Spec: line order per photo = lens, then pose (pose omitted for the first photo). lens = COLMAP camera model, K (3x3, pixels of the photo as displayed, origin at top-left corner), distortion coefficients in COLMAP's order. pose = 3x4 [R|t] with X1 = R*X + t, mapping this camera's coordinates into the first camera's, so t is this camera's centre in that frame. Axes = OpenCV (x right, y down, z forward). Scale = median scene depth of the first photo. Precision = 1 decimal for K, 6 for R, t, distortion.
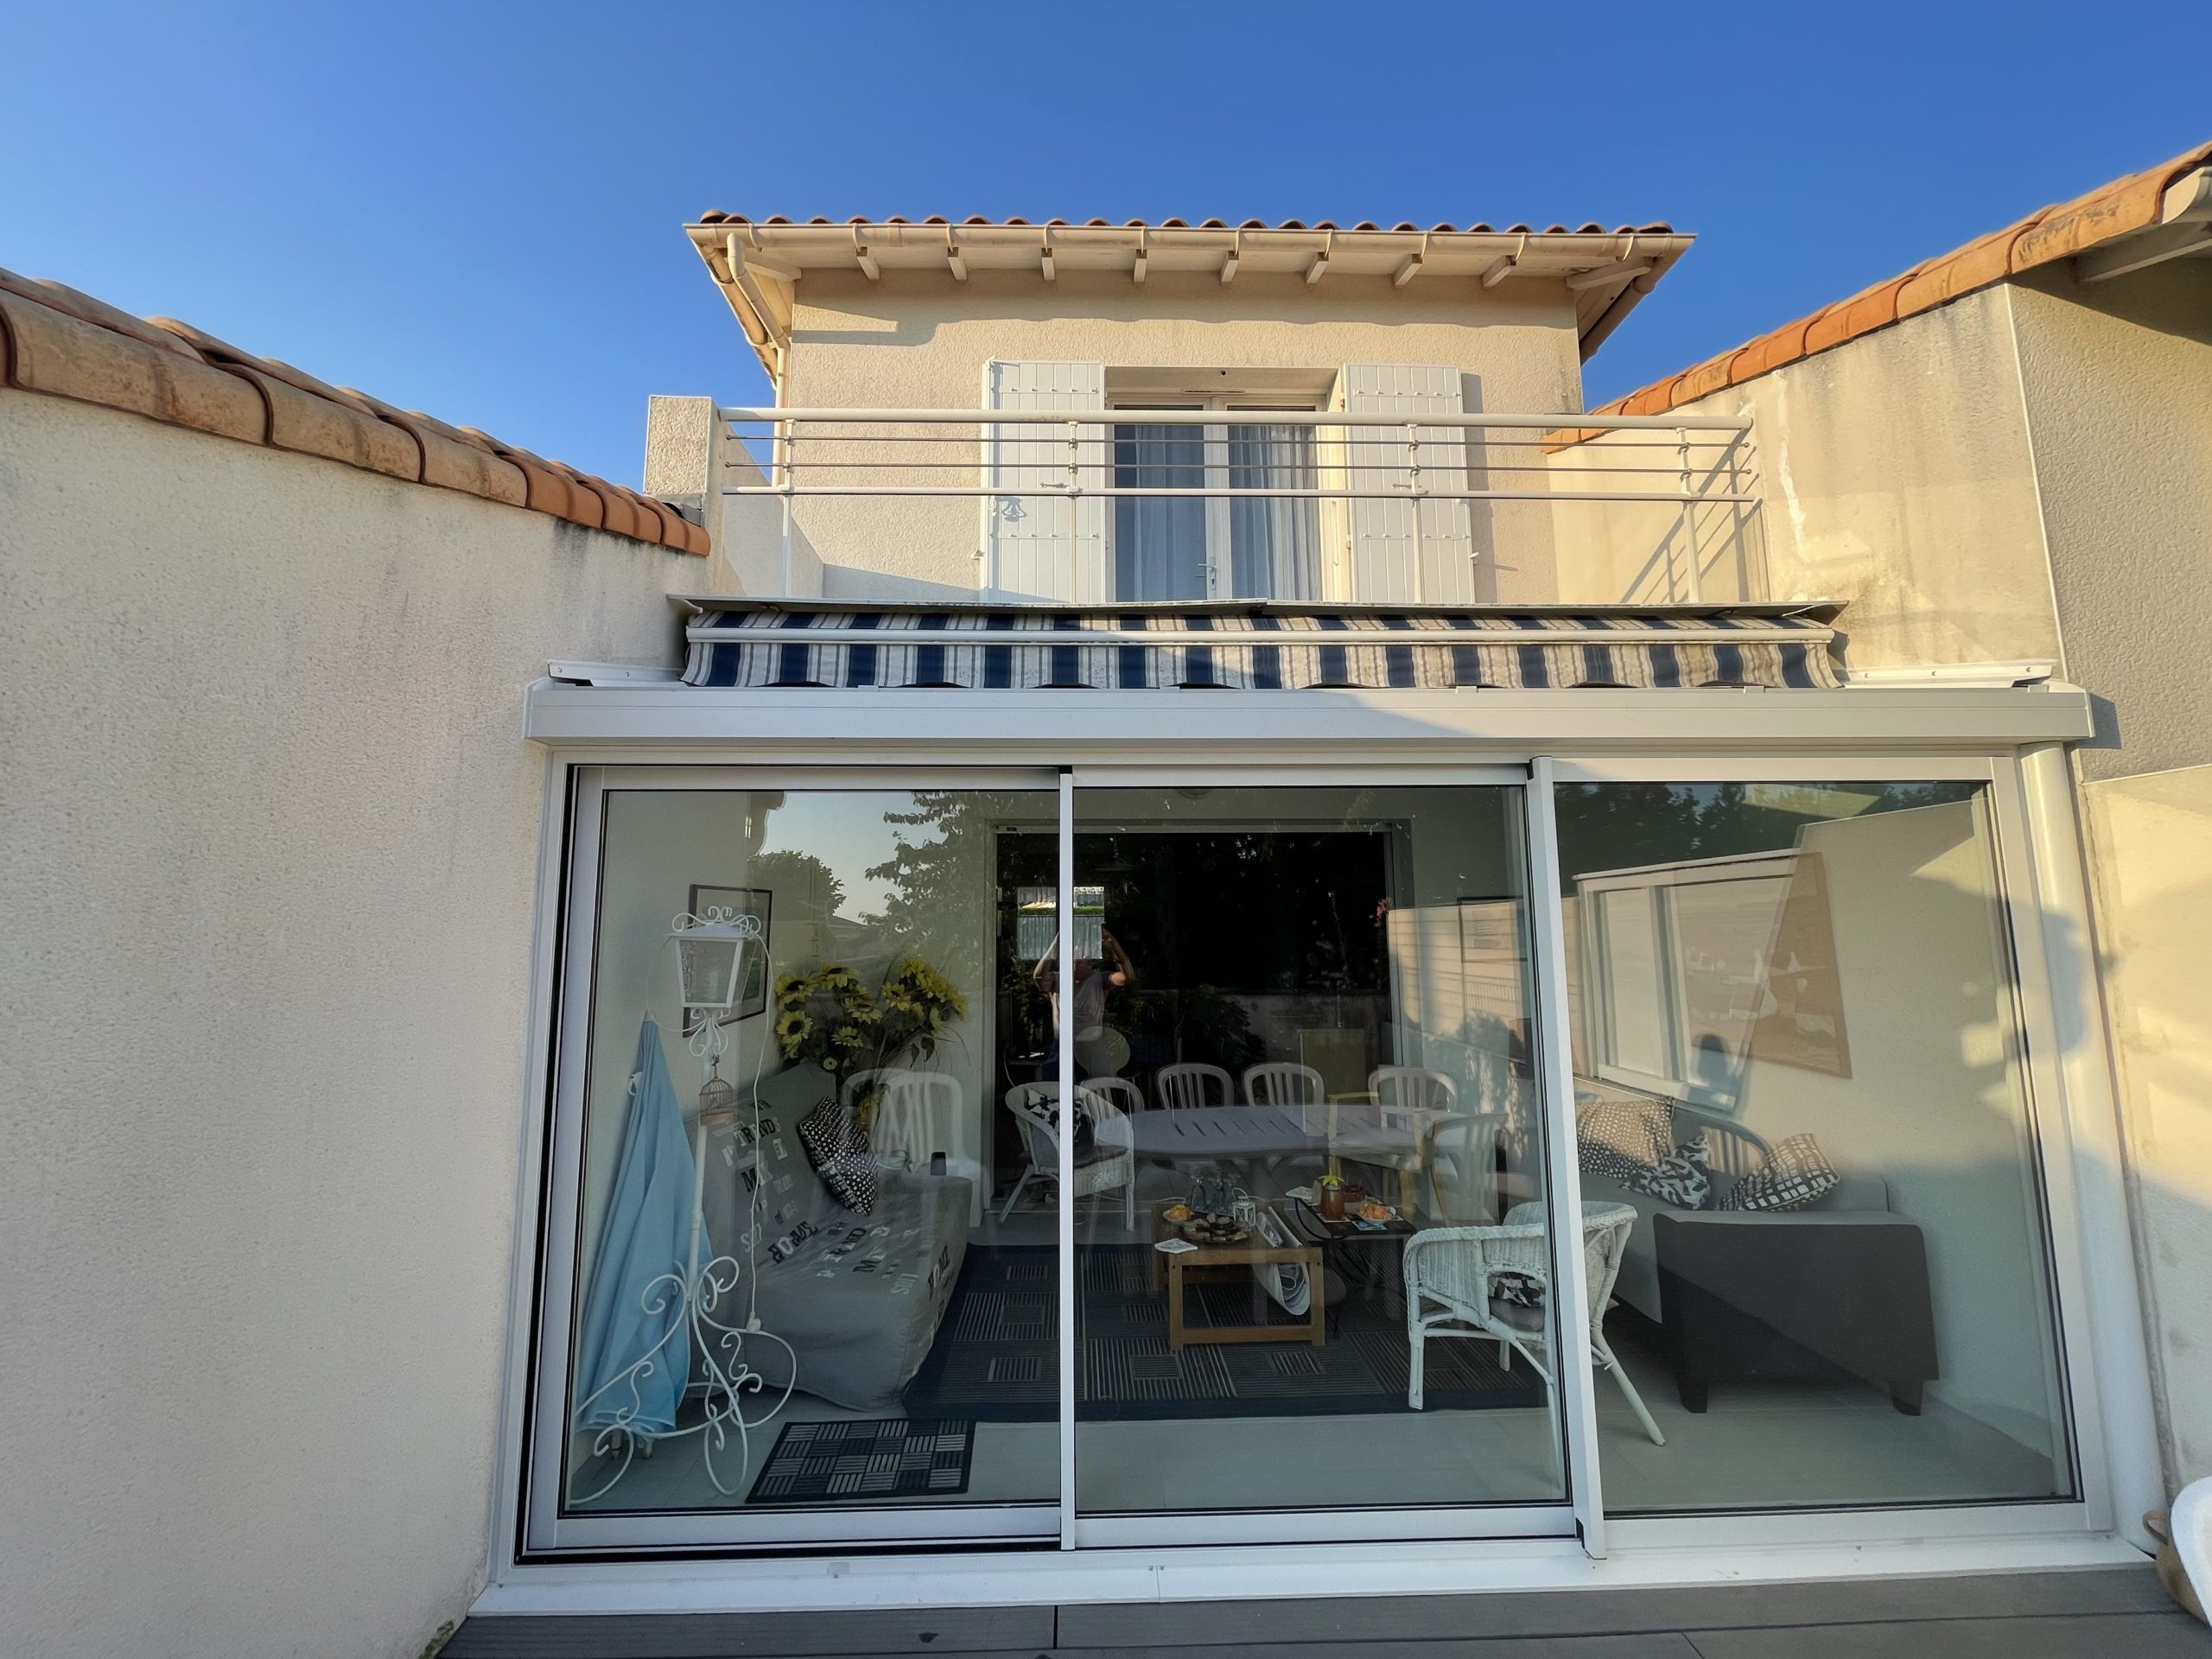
lens RADIAL K [[892.4, 0, 1103.6], [0, 892.4, 822.0], [0, 0, 1]] dist [-0.011273, 0.001641]
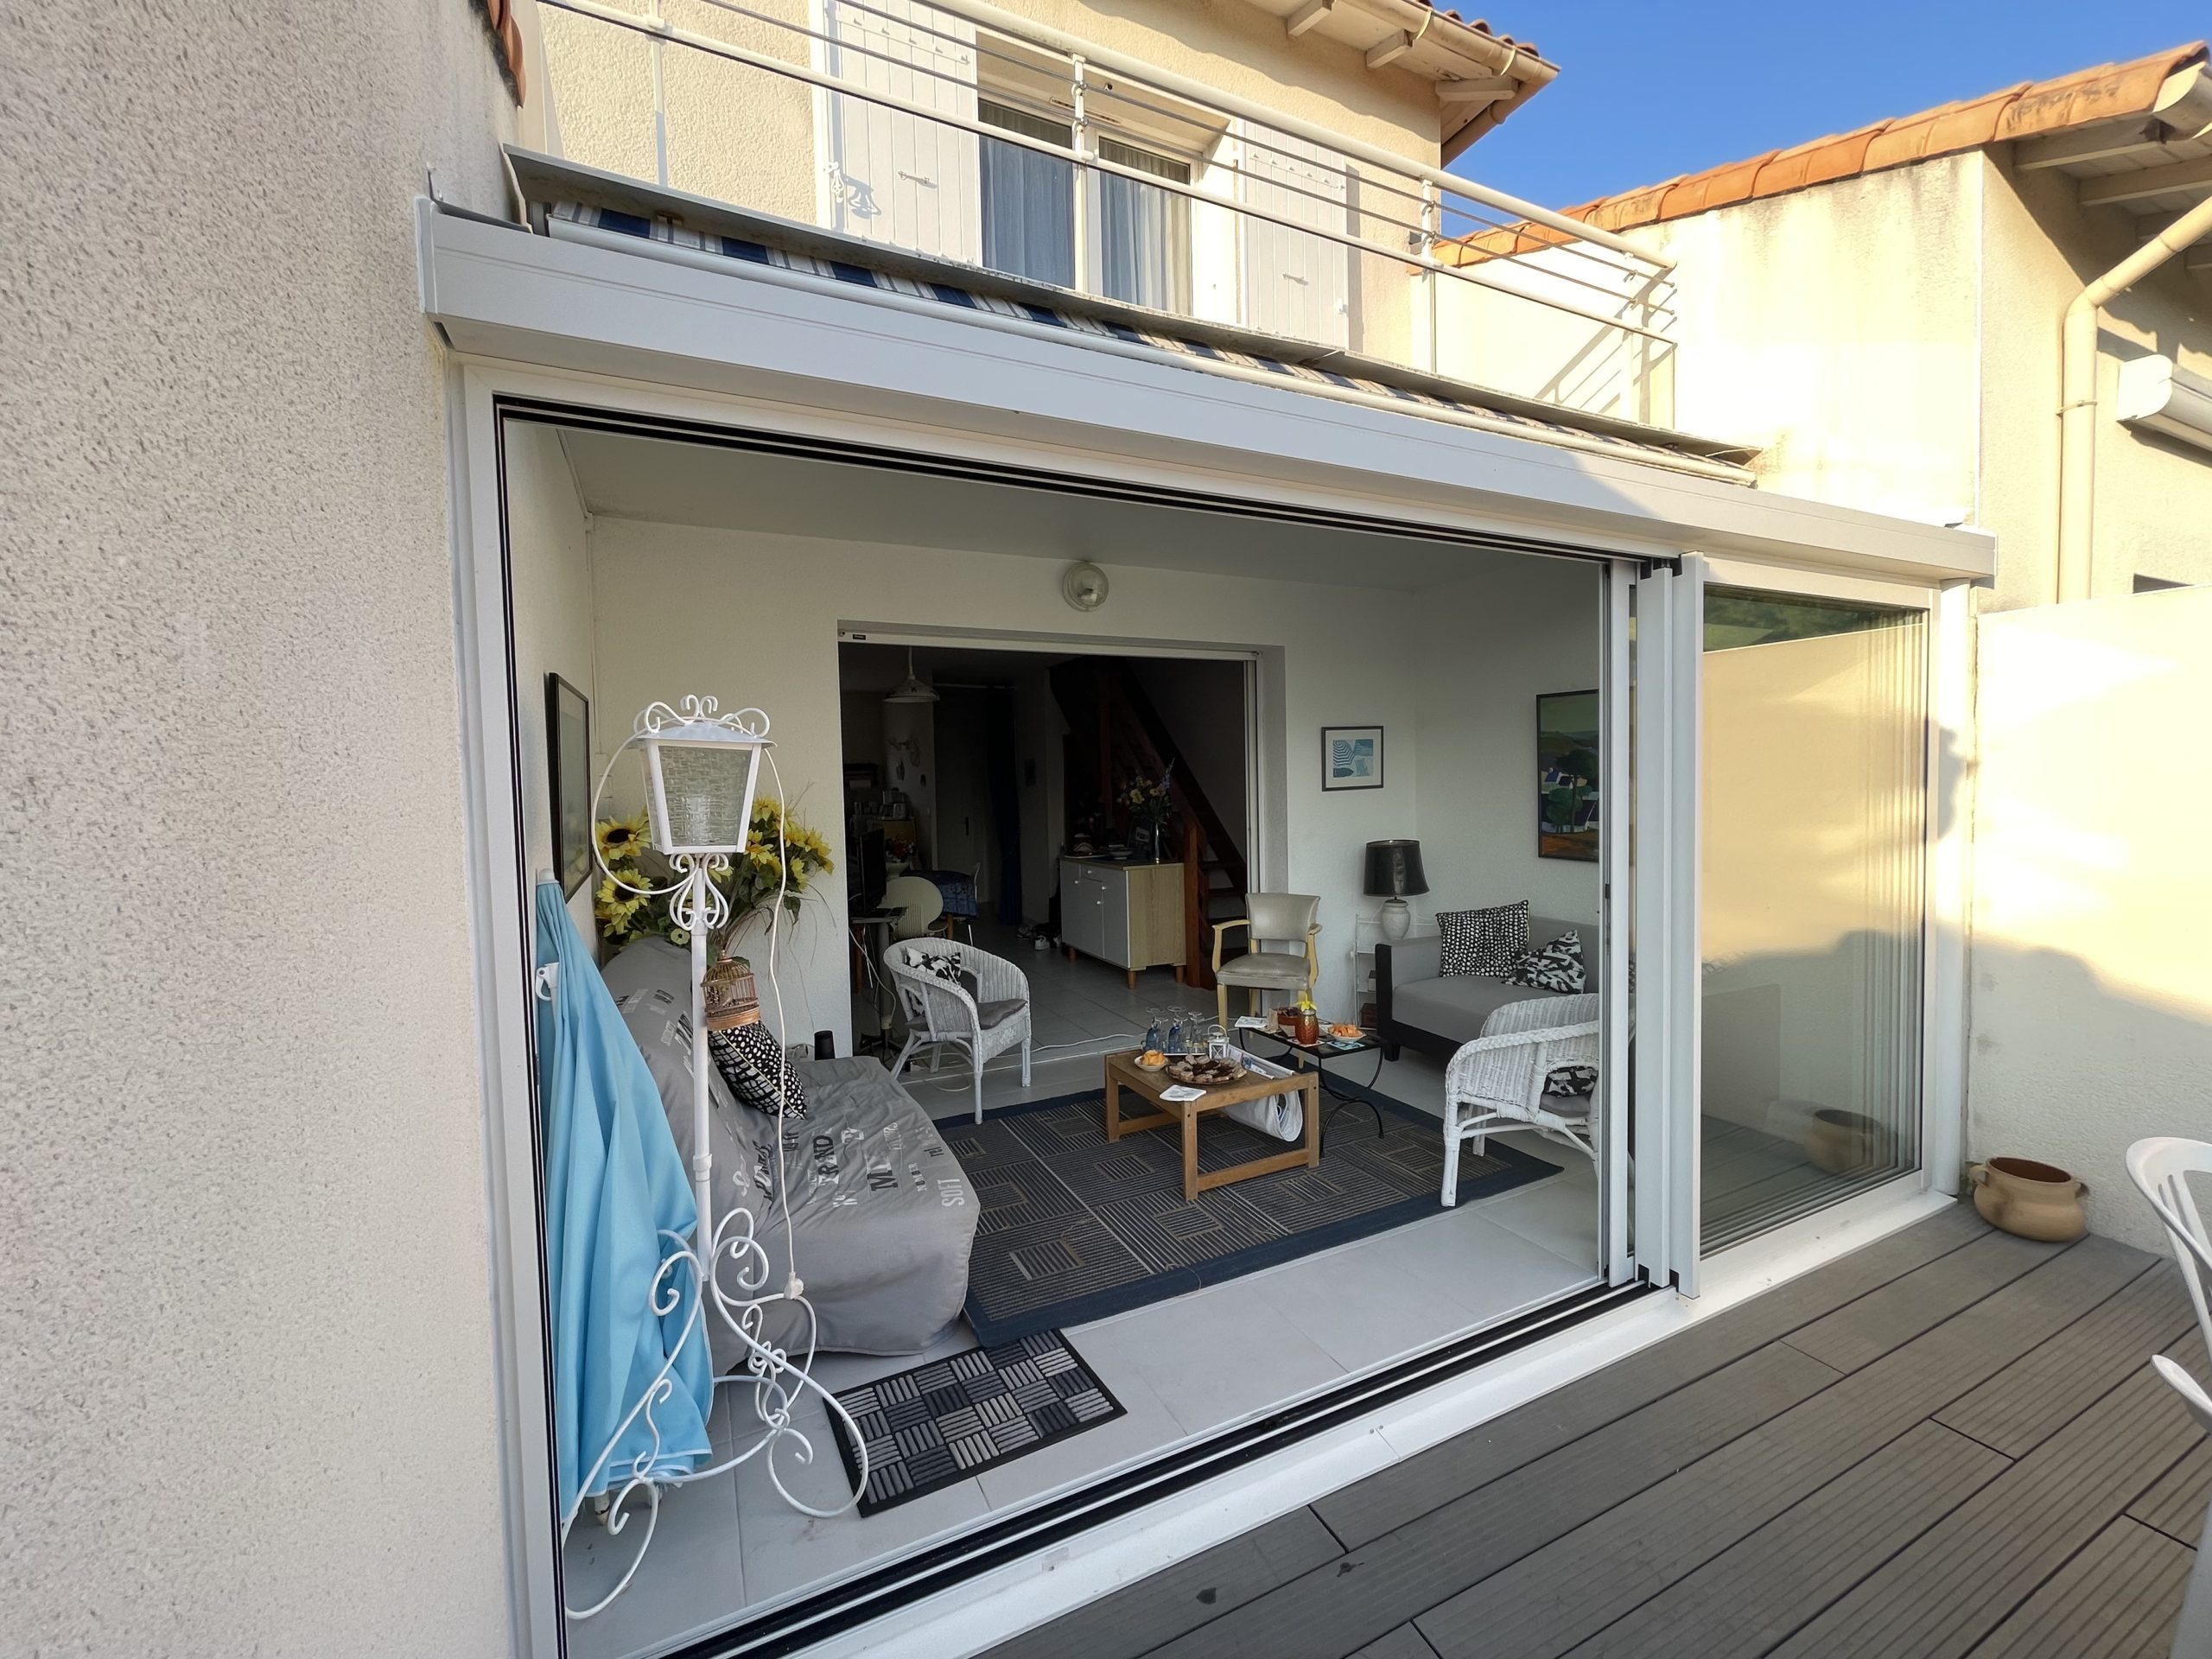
lens RADIAL K [[892.4, 0, 1106.3], [0, 892.4, 823.6], [0, 0, 1]] dist [-0.011273, 0.001641]
pose [[0.915234, -0.033640, 0.401516, -0.390702], [-0.032729, 0.987009, 0.157298, 0.069650], [-0.401592, -0.157106, 0.902243, 0.282041]]
